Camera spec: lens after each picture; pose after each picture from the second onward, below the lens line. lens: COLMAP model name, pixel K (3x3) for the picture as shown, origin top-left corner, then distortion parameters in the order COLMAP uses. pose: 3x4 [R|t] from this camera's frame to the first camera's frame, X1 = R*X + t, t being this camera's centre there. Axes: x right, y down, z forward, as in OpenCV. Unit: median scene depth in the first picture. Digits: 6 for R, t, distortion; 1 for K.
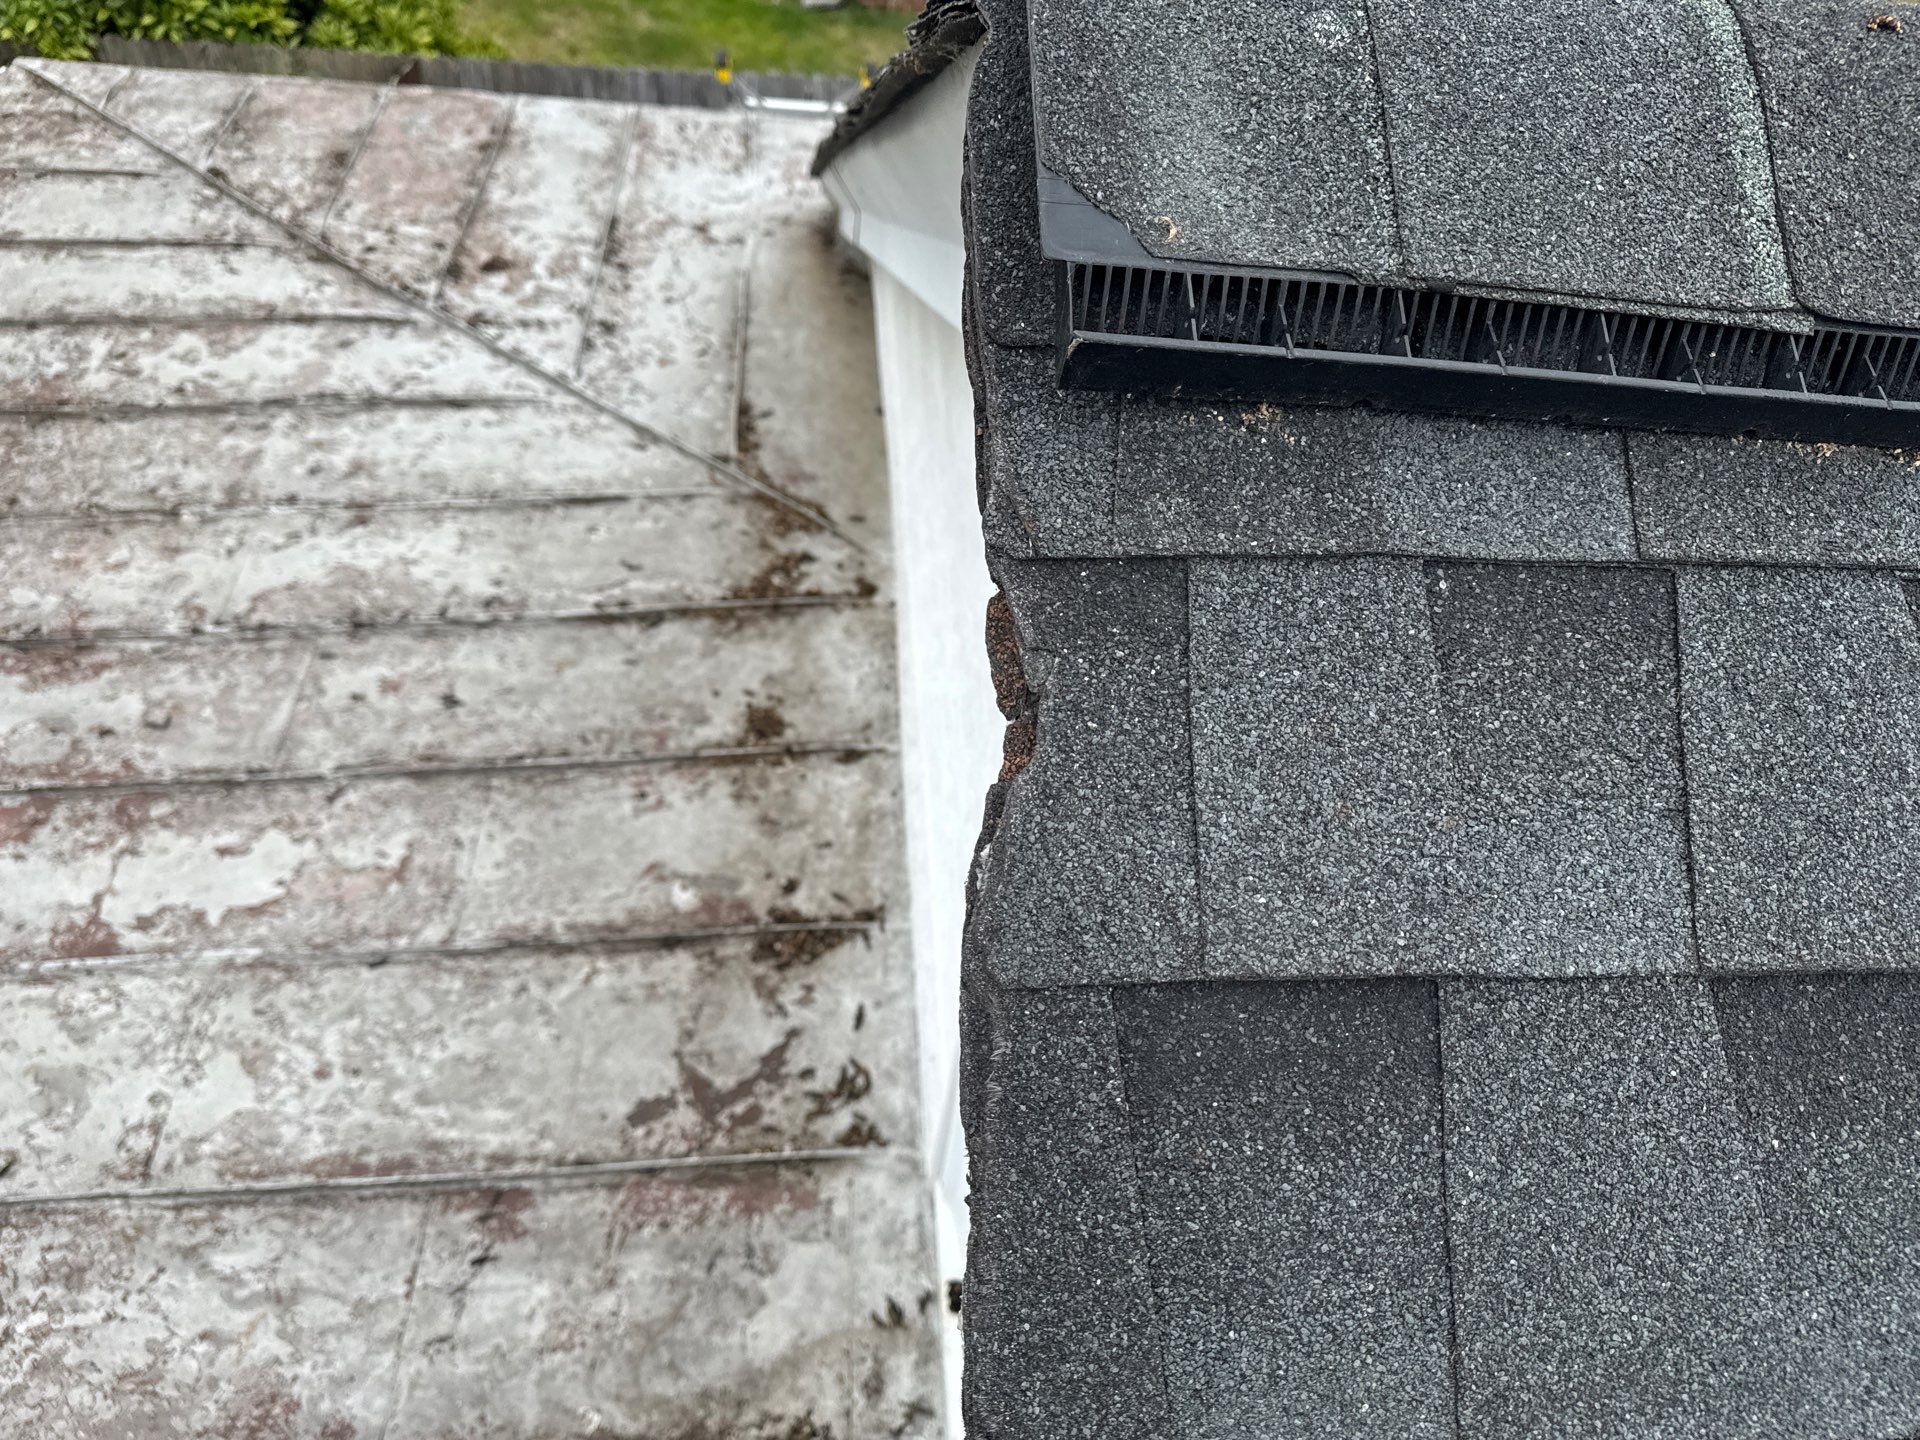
lens RADIAL K [[1467.2, 0, 976.6], [0, 1467.2, 714.4], [0, 0, 1]] dist [0.027829, -0.046590]
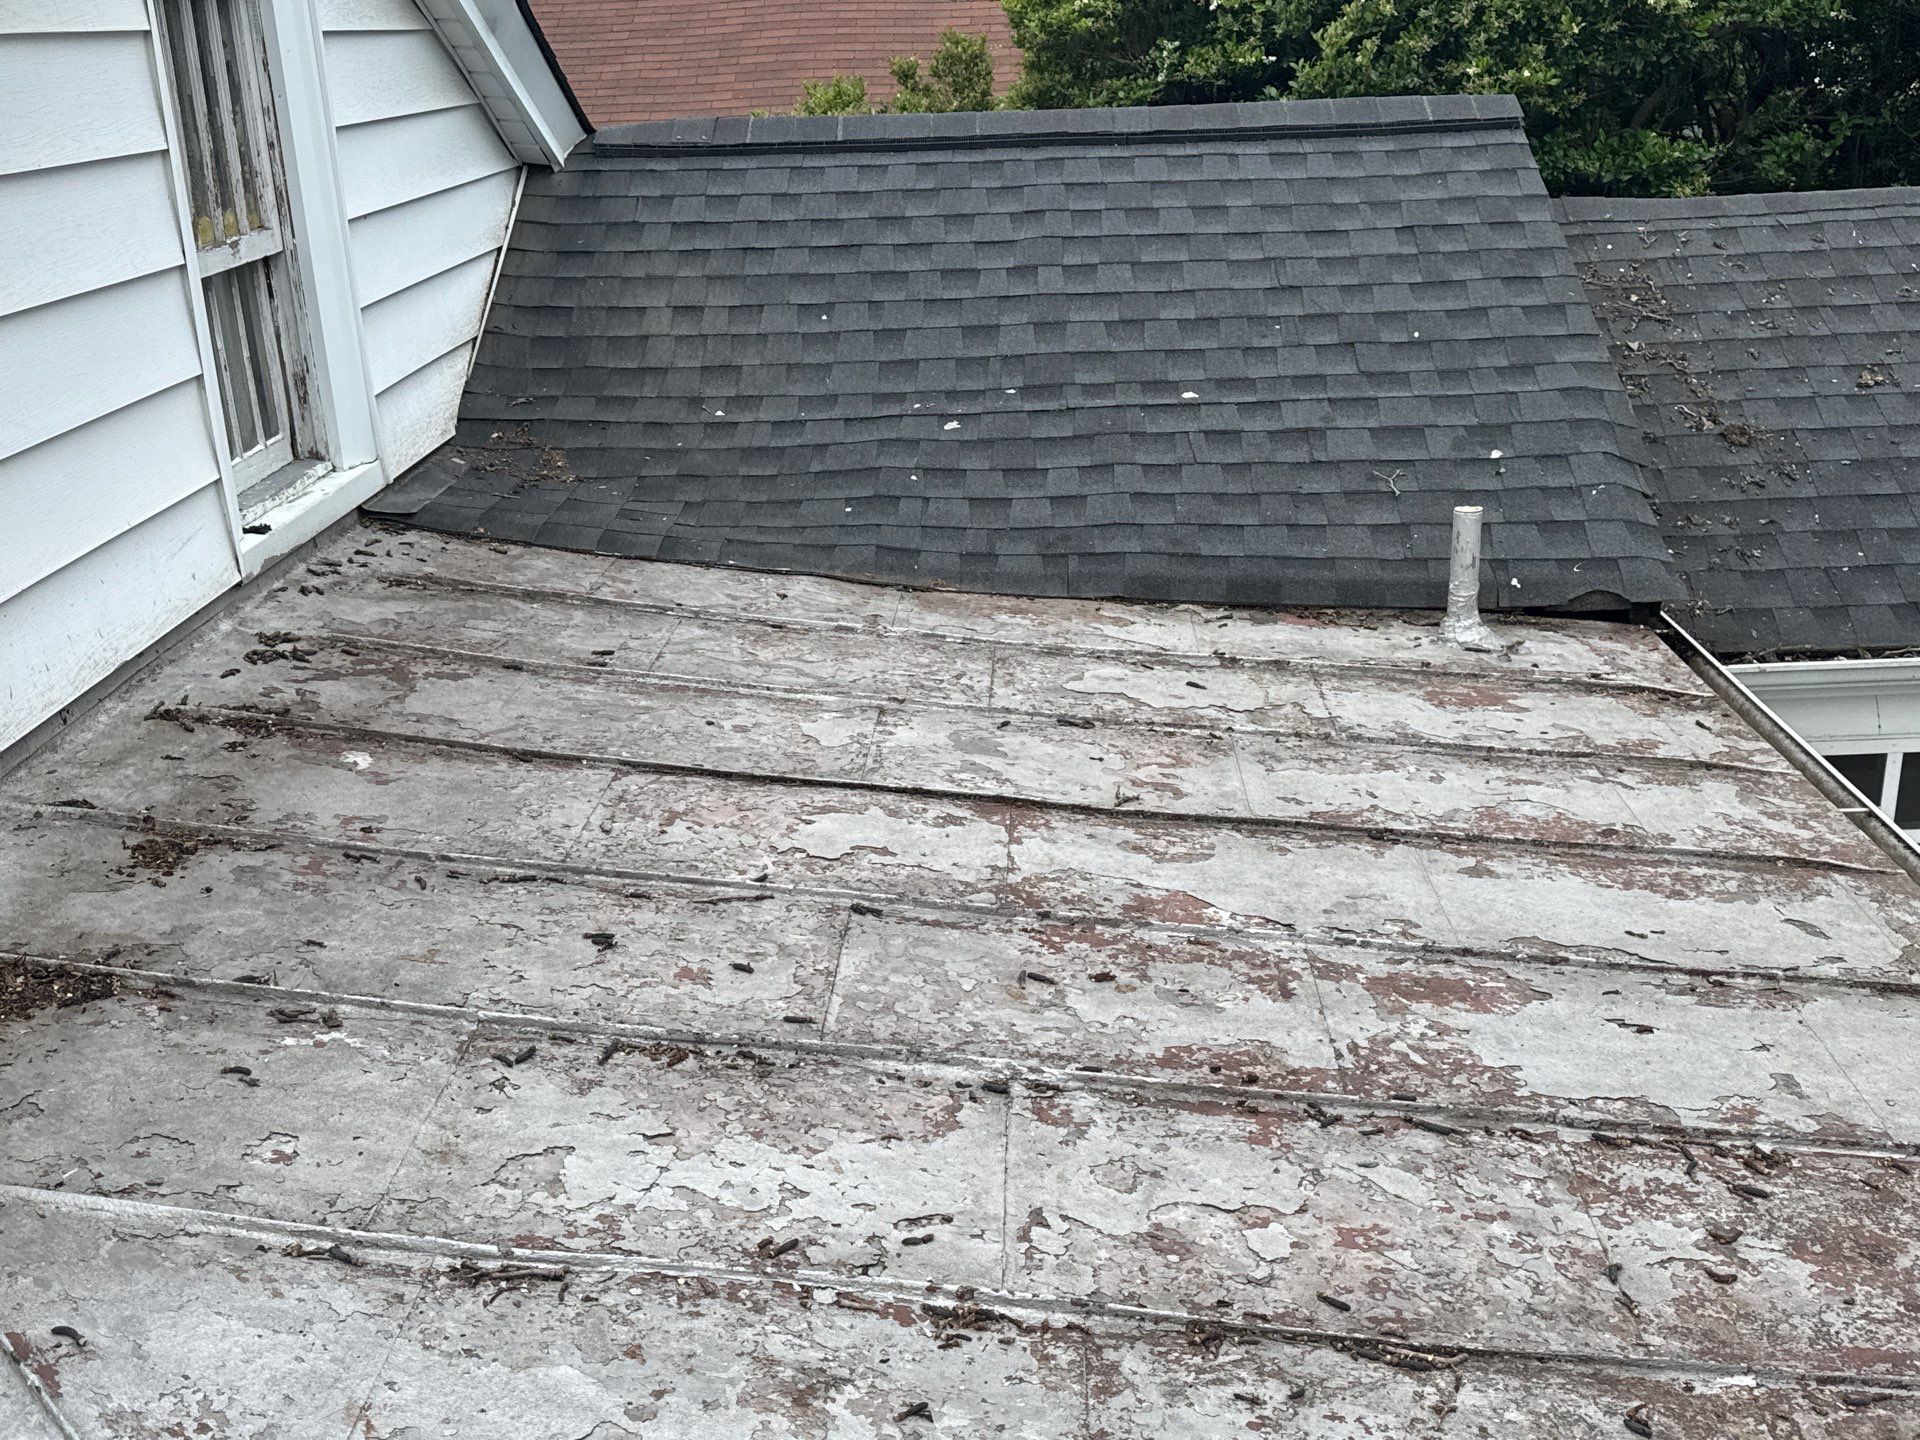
lens RADIAL K [[1889.3, 0, 966.6], [0, 1889.3, 672.9], [0, 0, 1]] dist [0.086726, 0.000000]
pose [[-0.992275, -0.101850, 0.070829, -0.615485], [0.022721, 0.412078, 0.910865, -0.900061], [-0.121958, 0.905438, -0.406581, 1.320960]]
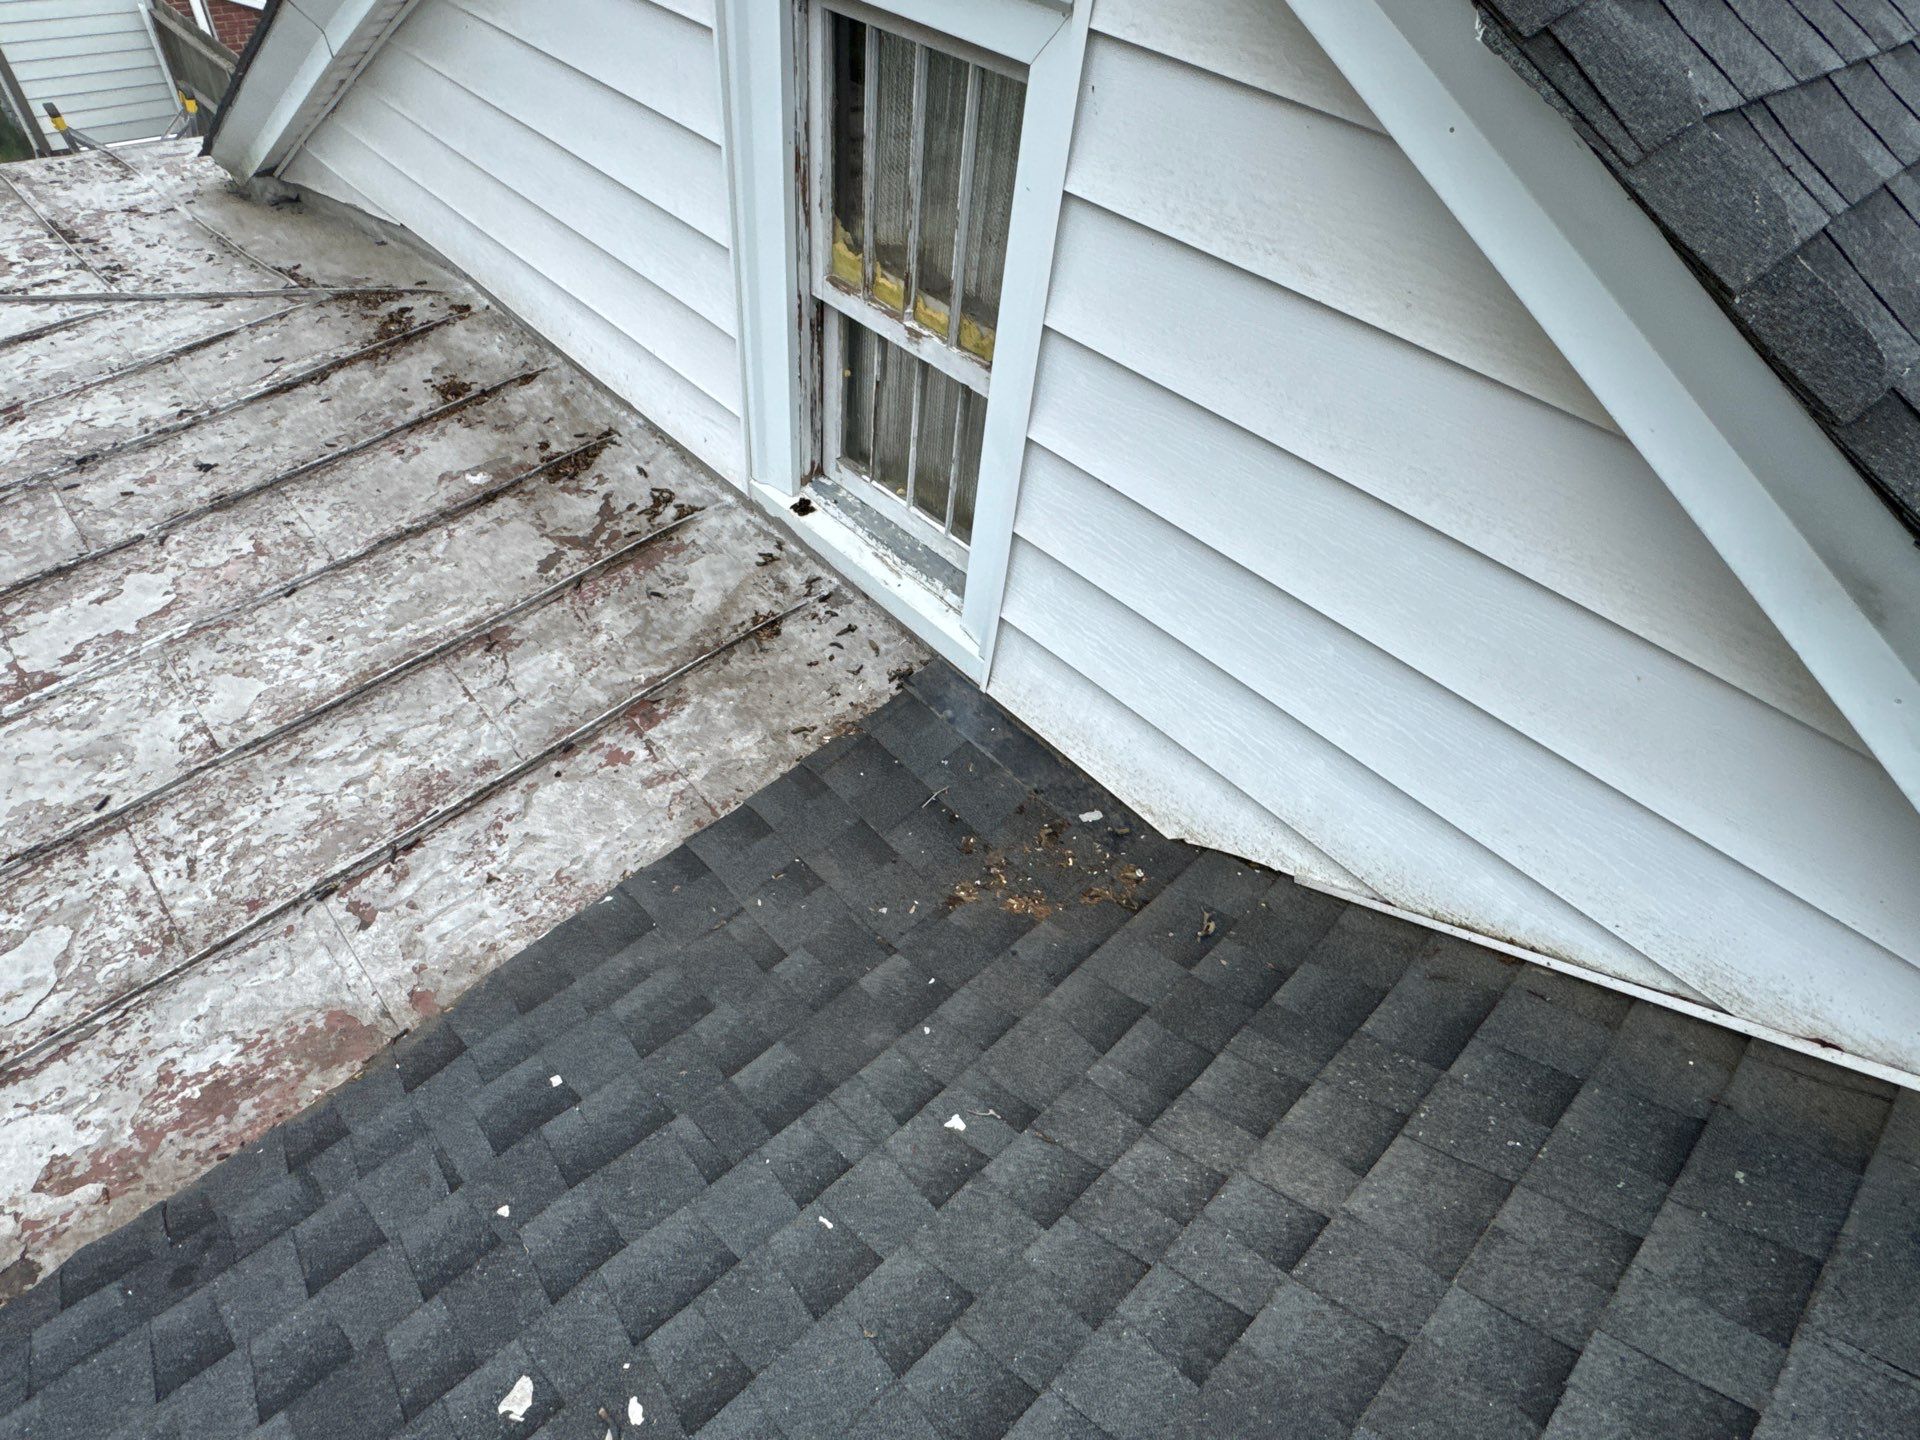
lens RADIAL K [[1069.7, 0, 959.2], [0, 1069.7, 715.0], [0, 0, 1]] dist [-0.003843, 0.001432]
pose [[0.781318, -0.470702, 0.409856, -0.354605], [0.451239, 0.879693, 0.150081, 0.367750], [-0.431191, 0.067683, 0.899719, -0.119870]]
